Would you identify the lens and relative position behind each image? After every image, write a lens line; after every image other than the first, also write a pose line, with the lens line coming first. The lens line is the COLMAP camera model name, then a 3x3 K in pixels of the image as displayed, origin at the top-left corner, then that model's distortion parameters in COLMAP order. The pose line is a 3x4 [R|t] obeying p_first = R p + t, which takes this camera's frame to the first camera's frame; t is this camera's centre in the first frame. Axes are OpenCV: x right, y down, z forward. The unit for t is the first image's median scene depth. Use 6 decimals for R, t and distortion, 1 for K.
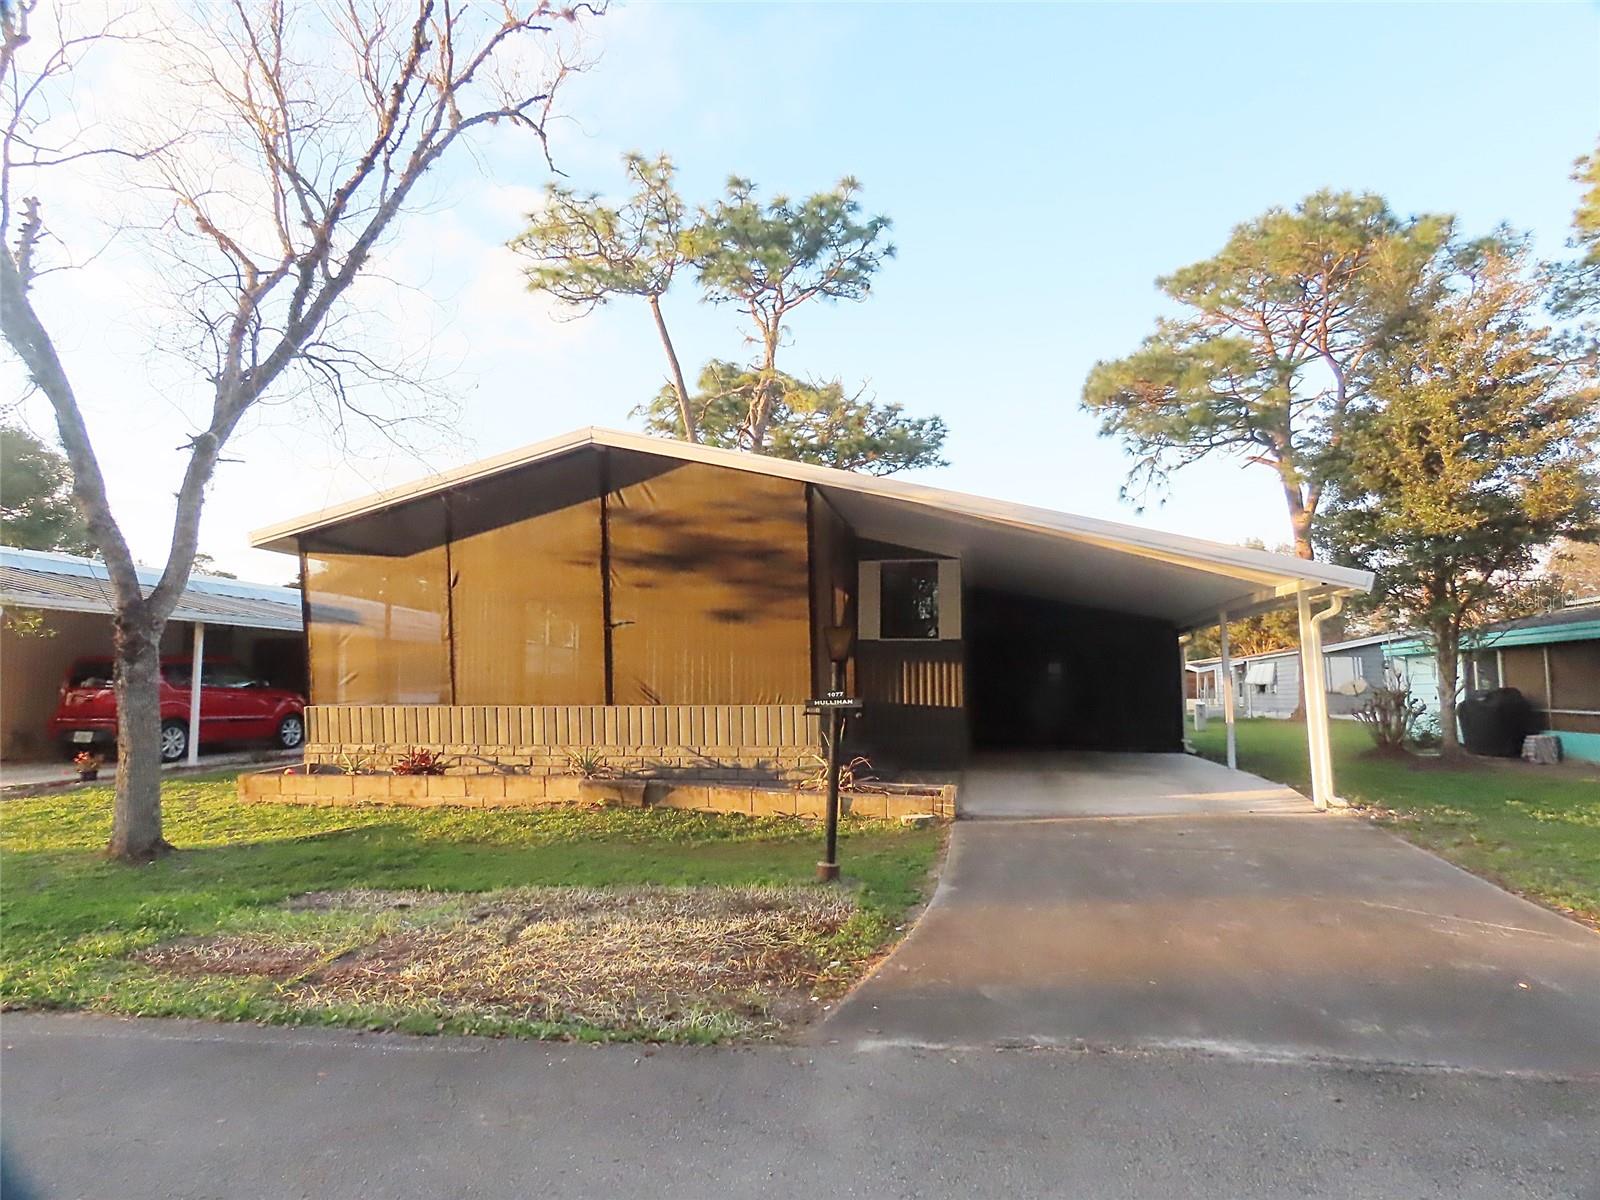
lens RADIAL K [[1019.5, 0, 800.0], [0, 1019.5, 600.0], [0, 0, 1]] dist [-0.002100, 0.001084]
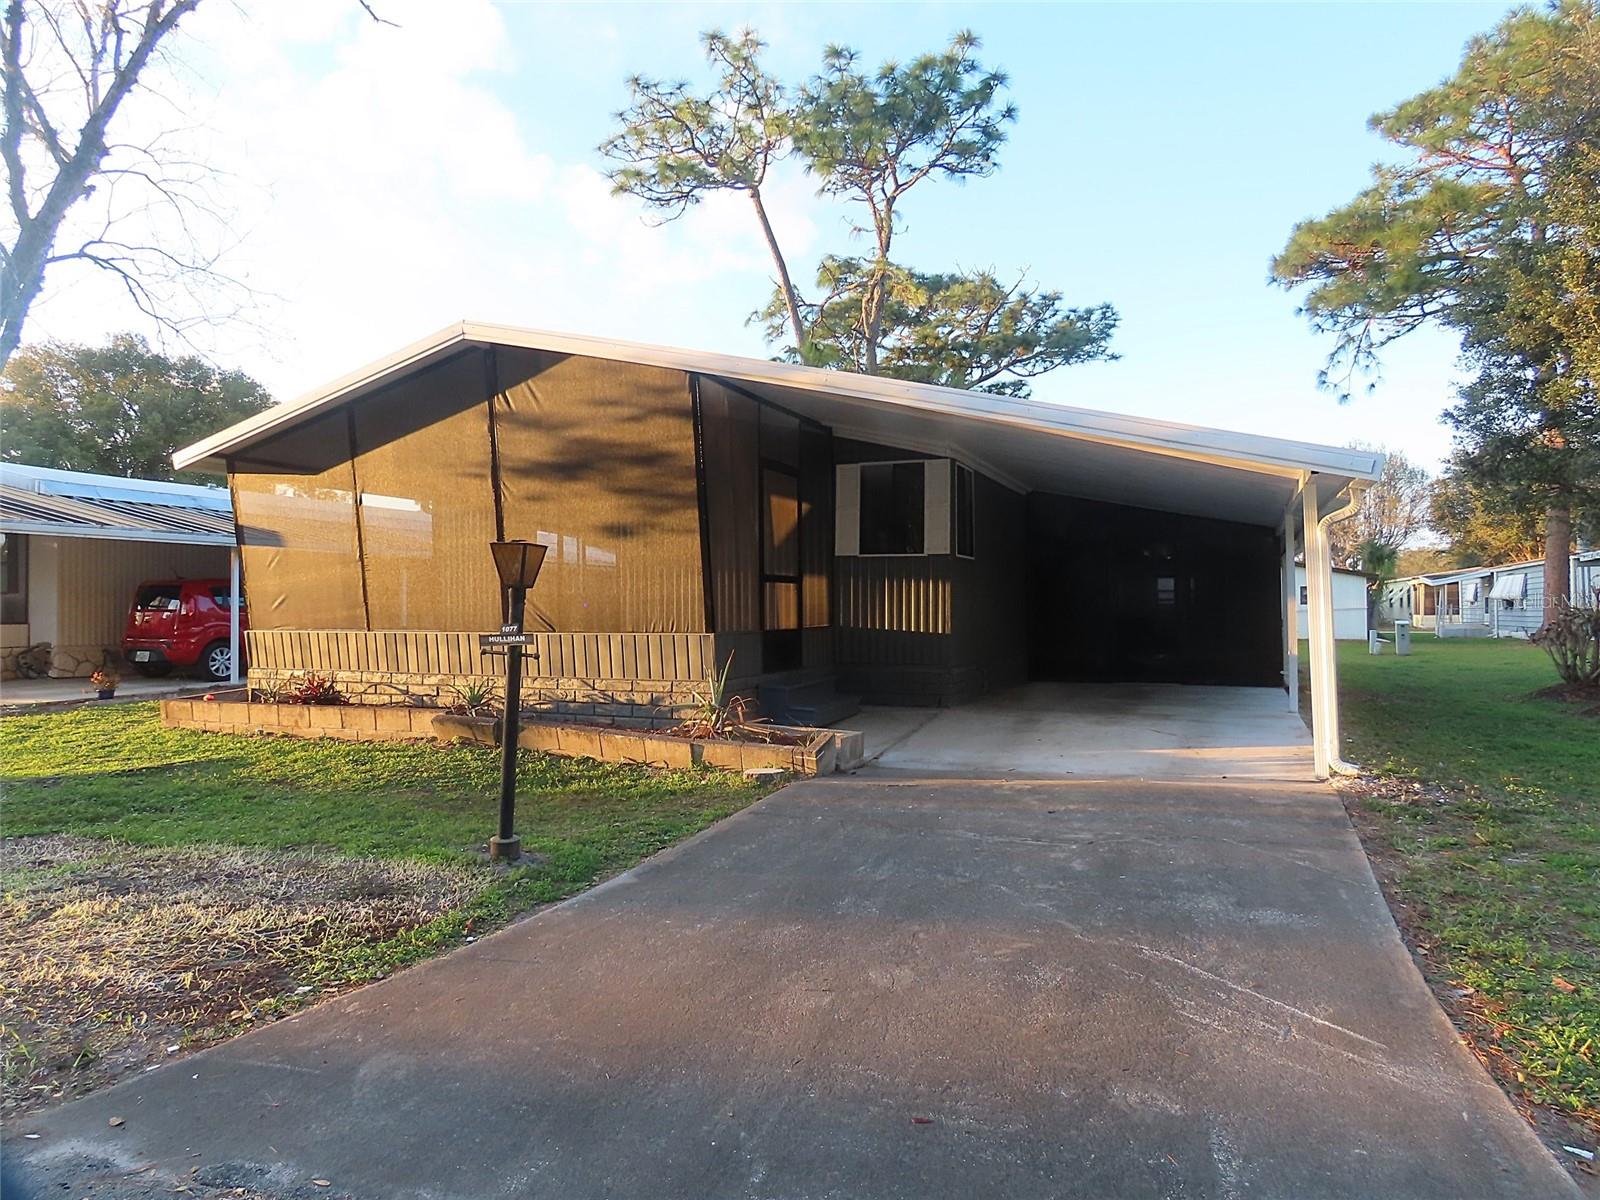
lens RADIAL K [[1013.2, 0, 800.0], [0, 1013.2, 600.0], [0, 0, 1]] dist [-0.003610, -0.001922]
pose [[0.974118, -0.002551, -0.226024, 0.223852], [0.021474, 0.996458, 0.081305, 0.005844], [0.225016, -0.084055, 0.970723, 0.151651]]
